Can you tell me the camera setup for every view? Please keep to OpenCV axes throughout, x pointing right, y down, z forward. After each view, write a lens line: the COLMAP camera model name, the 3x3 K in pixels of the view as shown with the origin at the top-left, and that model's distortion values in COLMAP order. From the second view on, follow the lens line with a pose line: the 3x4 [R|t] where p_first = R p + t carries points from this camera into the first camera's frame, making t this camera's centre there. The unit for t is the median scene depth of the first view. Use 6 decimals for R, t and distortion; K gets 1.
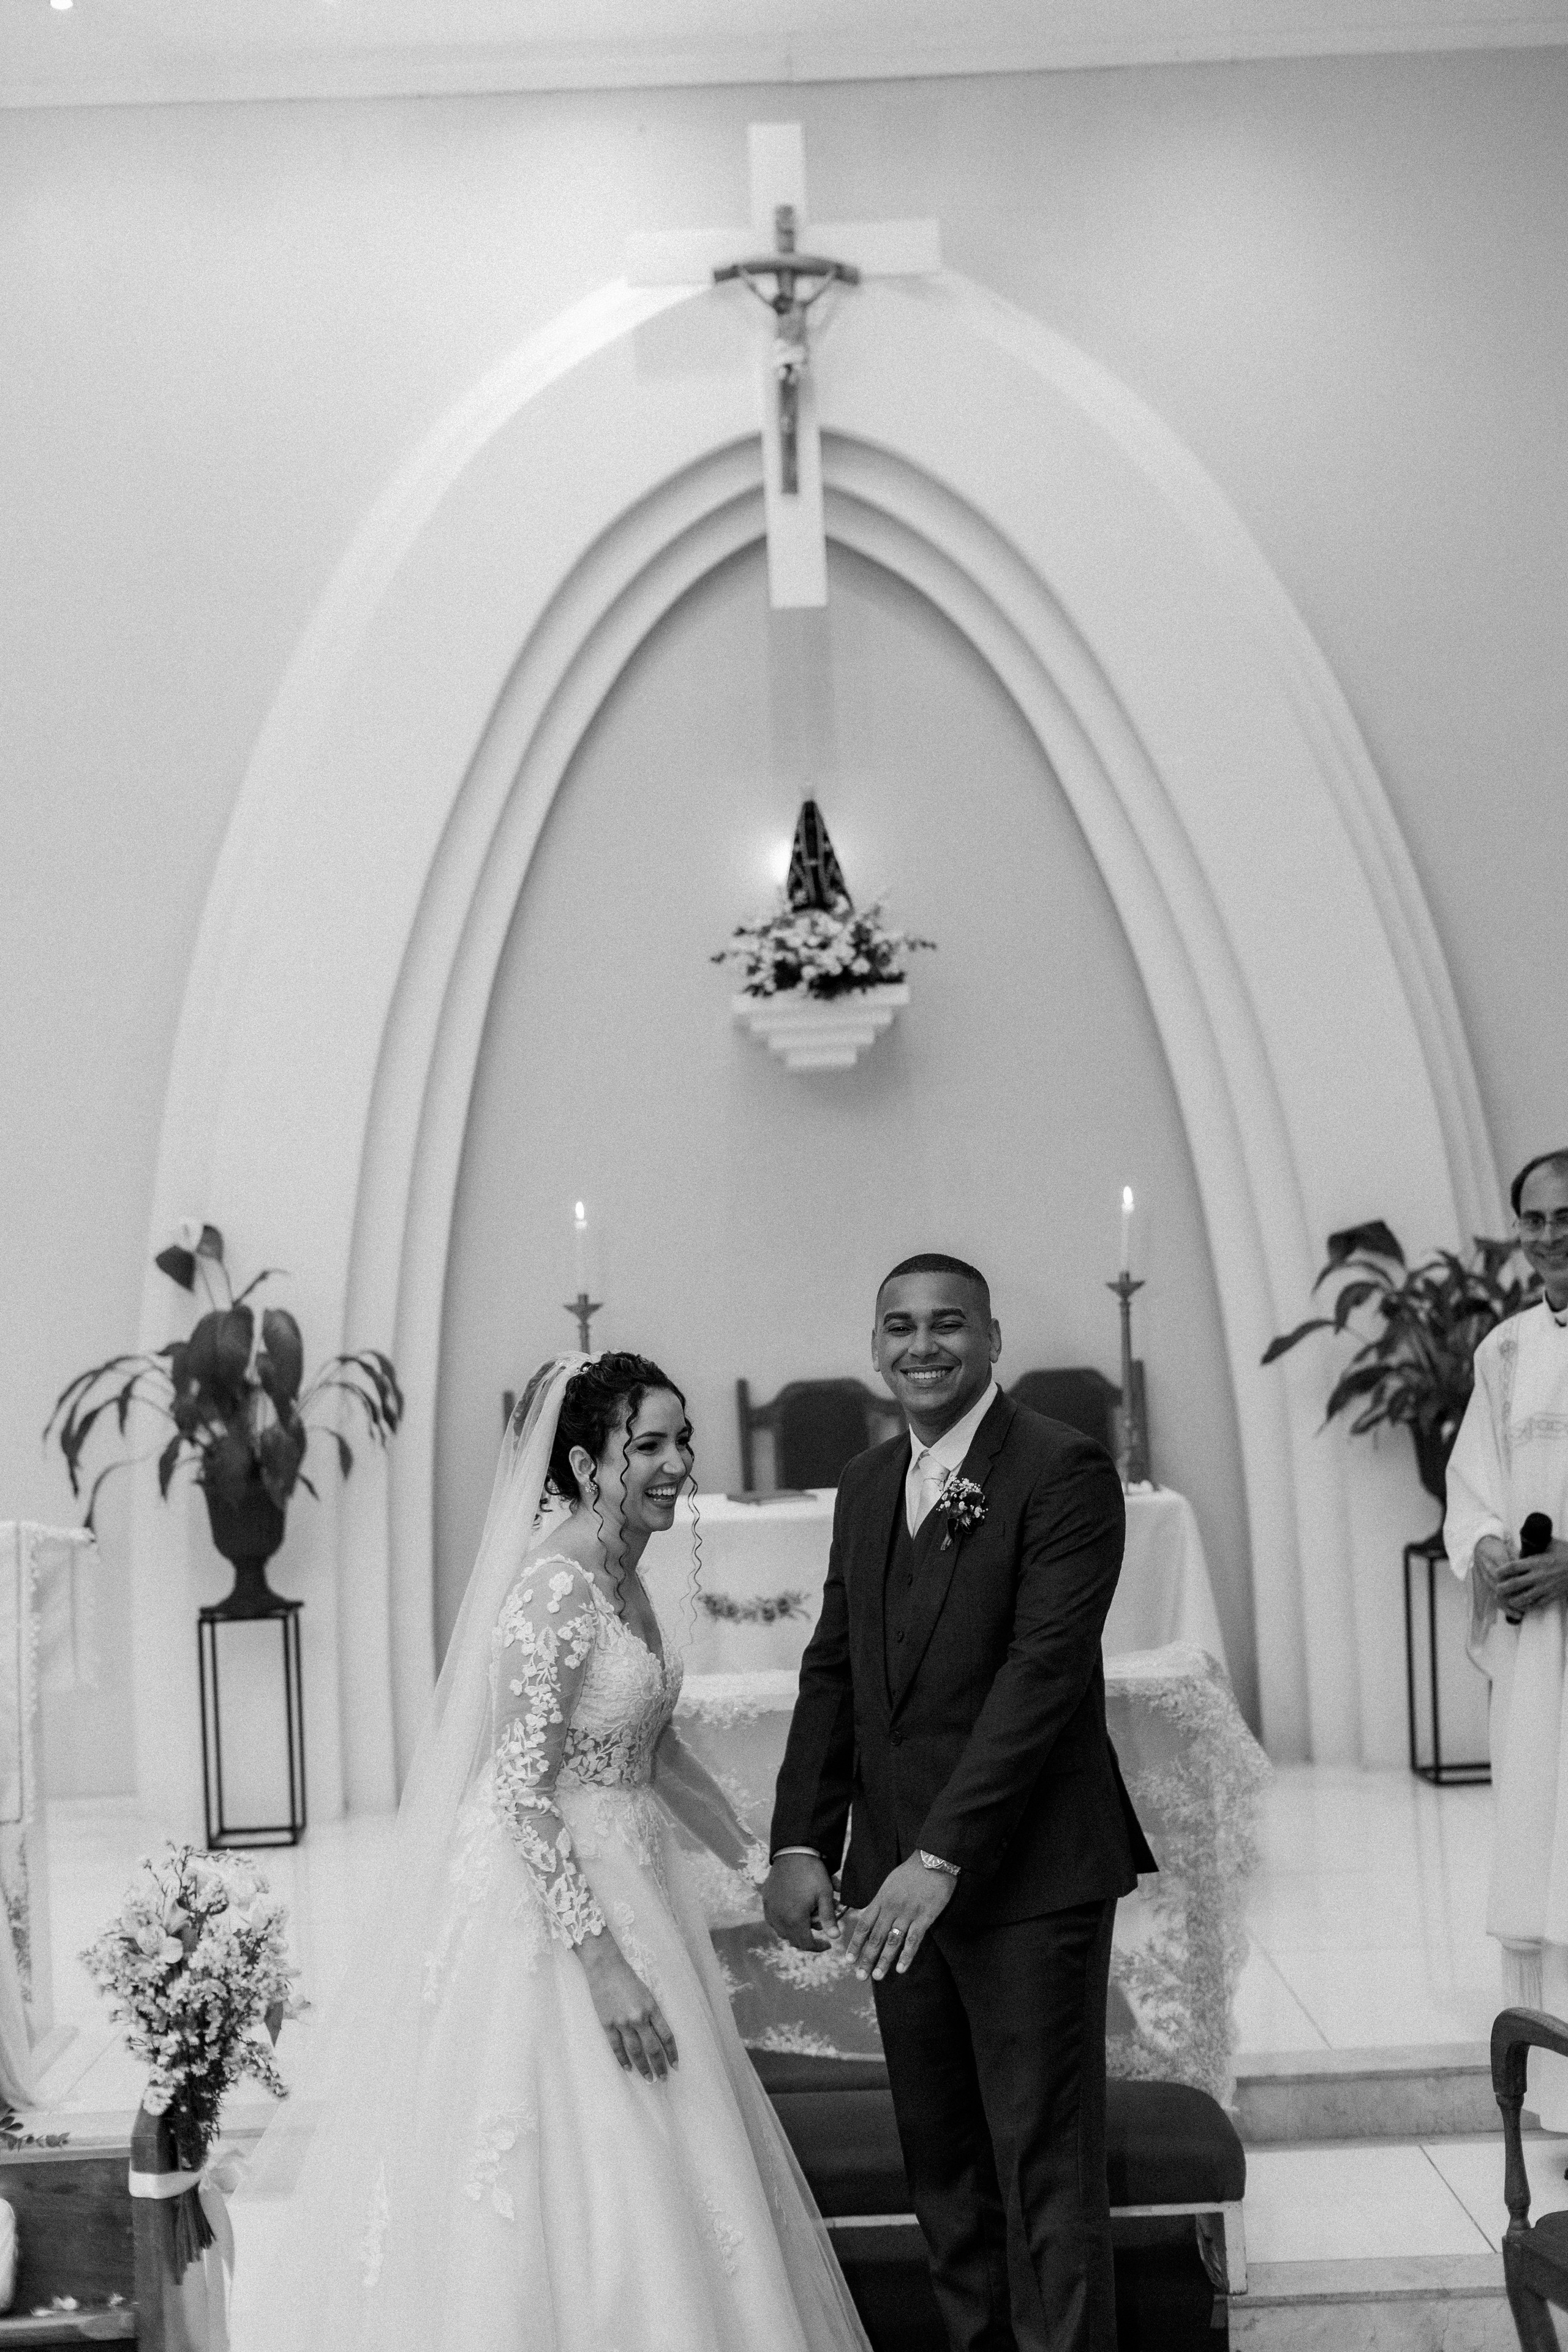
lens RADIAL K [[3168.3, 0, 784.0], [0, 3168.3, 1176.0], [0, 0, 1]] dist [-0.008026, -0.014343]
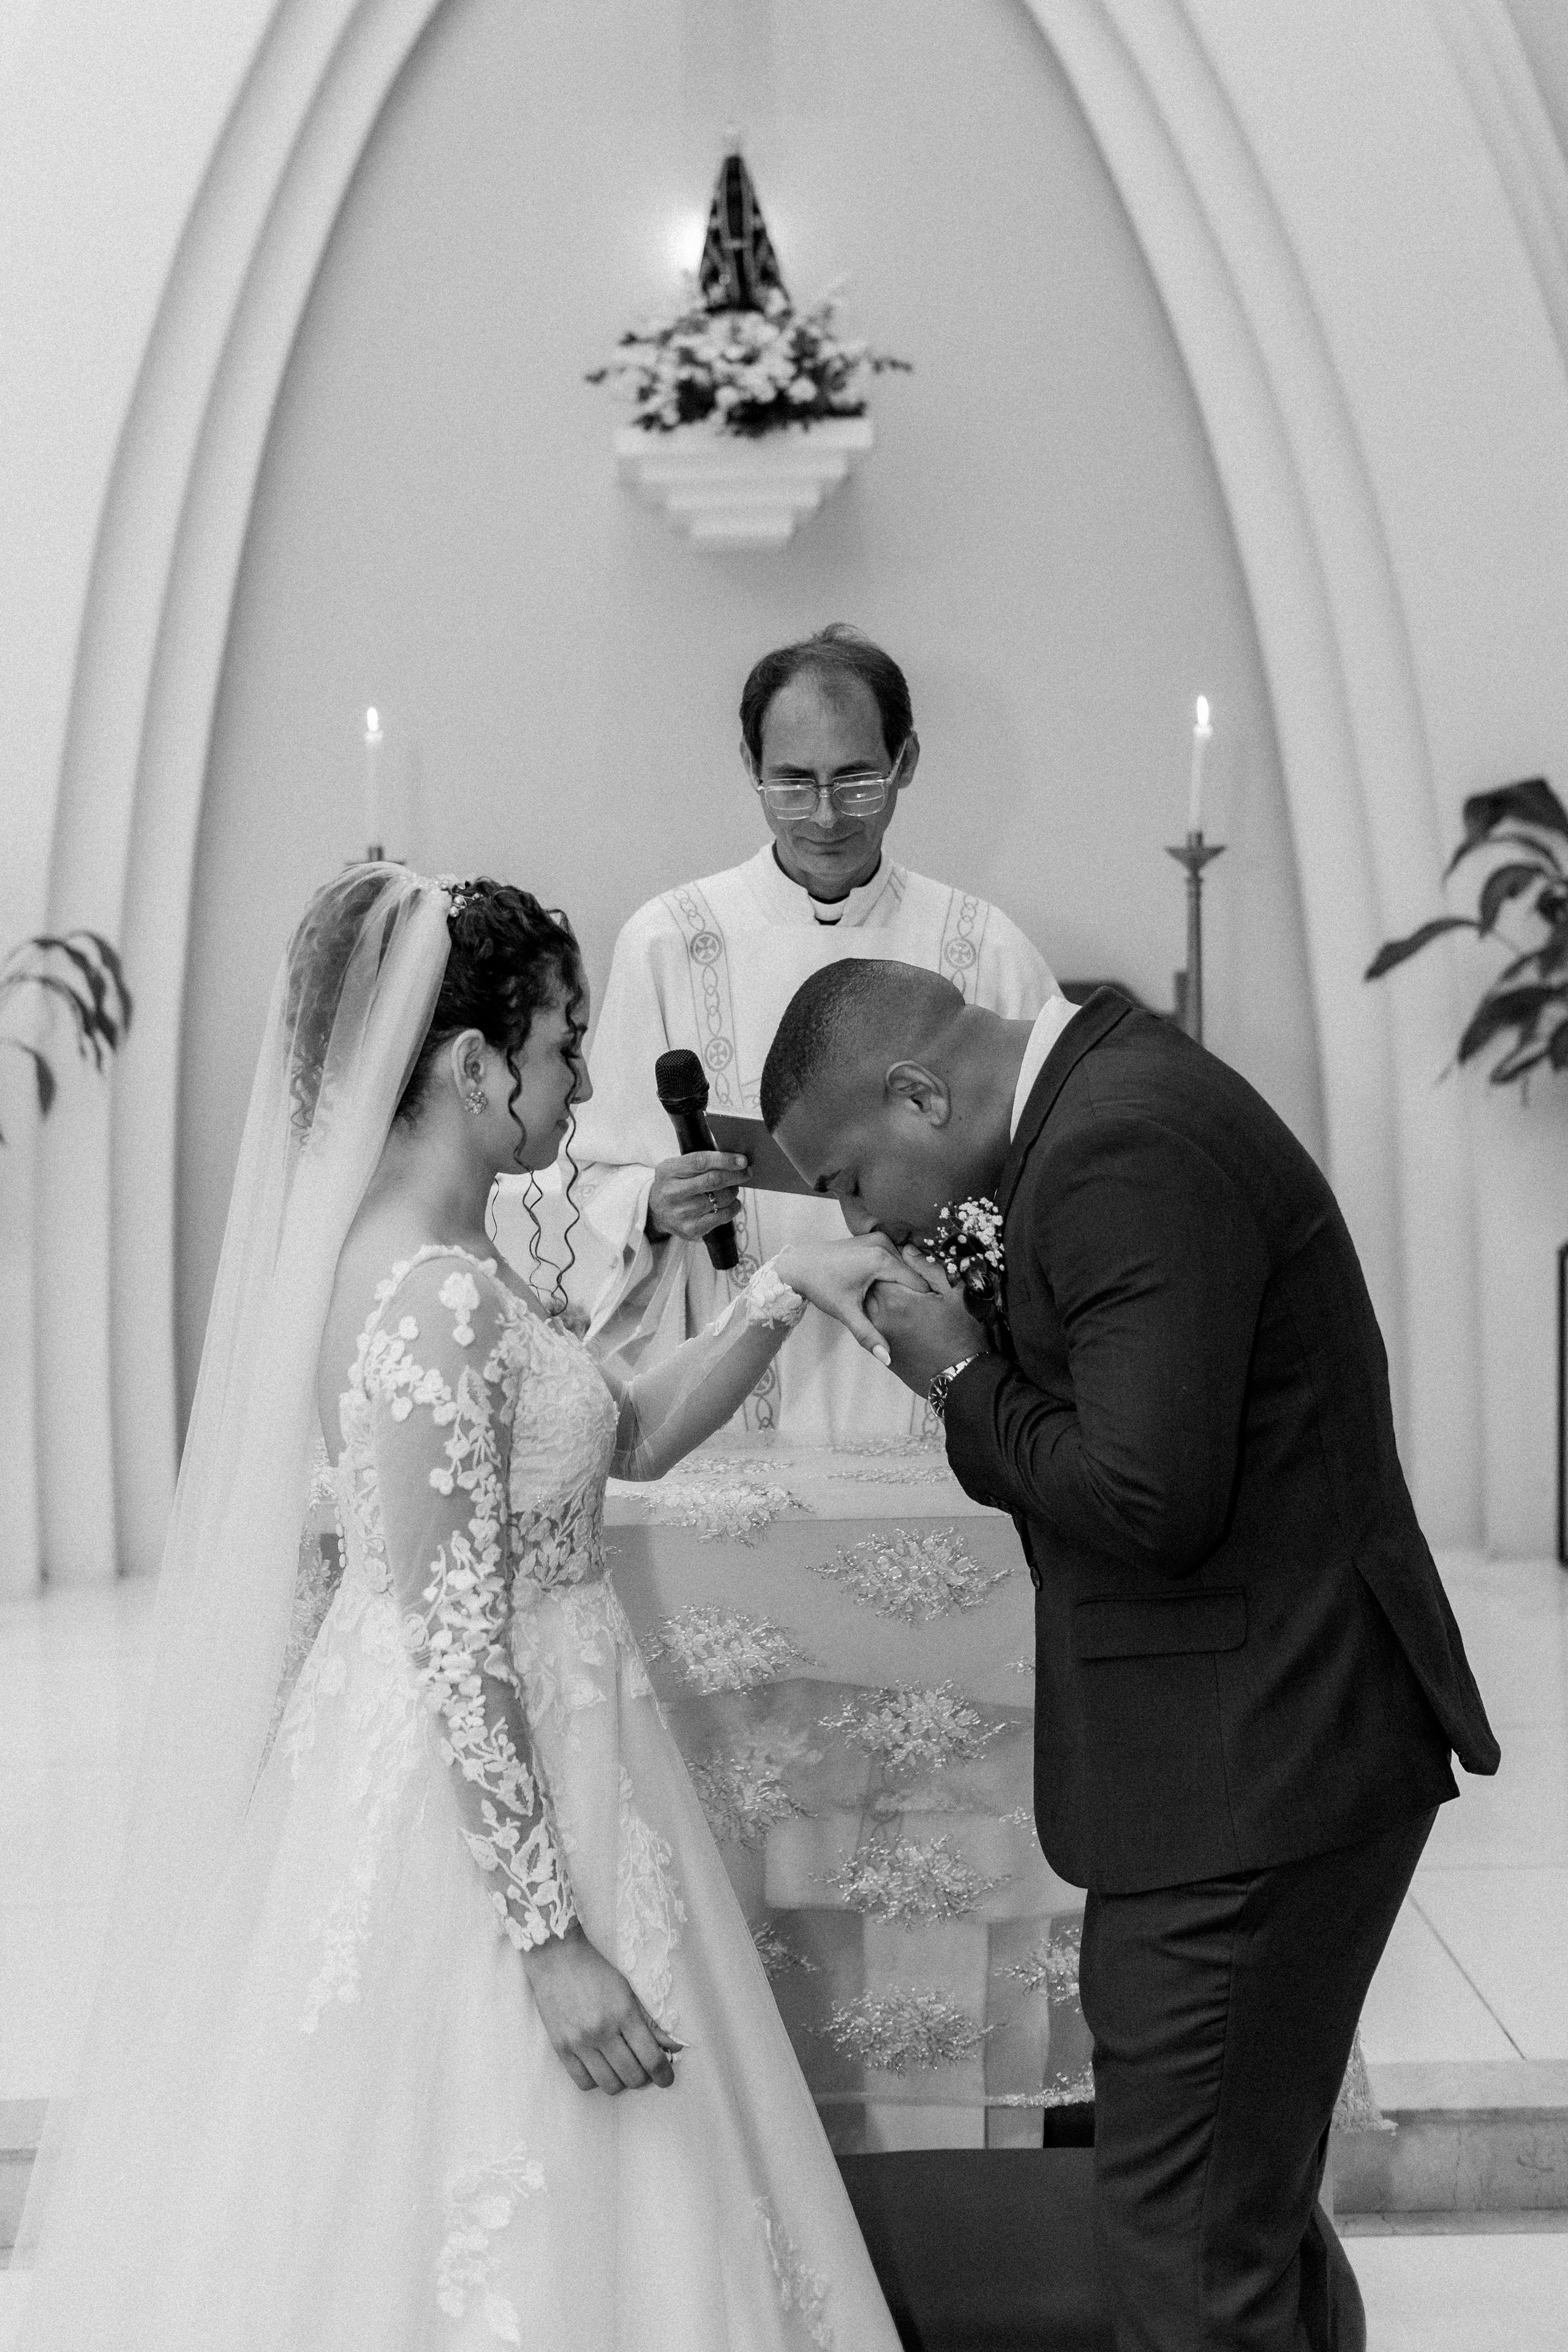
lens RADIAL K [[3701.1, 0, 659.3], [0, 3701.1, 1000.6], [0, 0, 1]] dist [-0.009833, -0.019313]
pose [[0.999735, 0.022295, -0.005704, 0.000641], [-0.021891, 0.997774, 0.062995, 0.016057], [0.007096, -0.062854, 0.997998, 0.187929]]
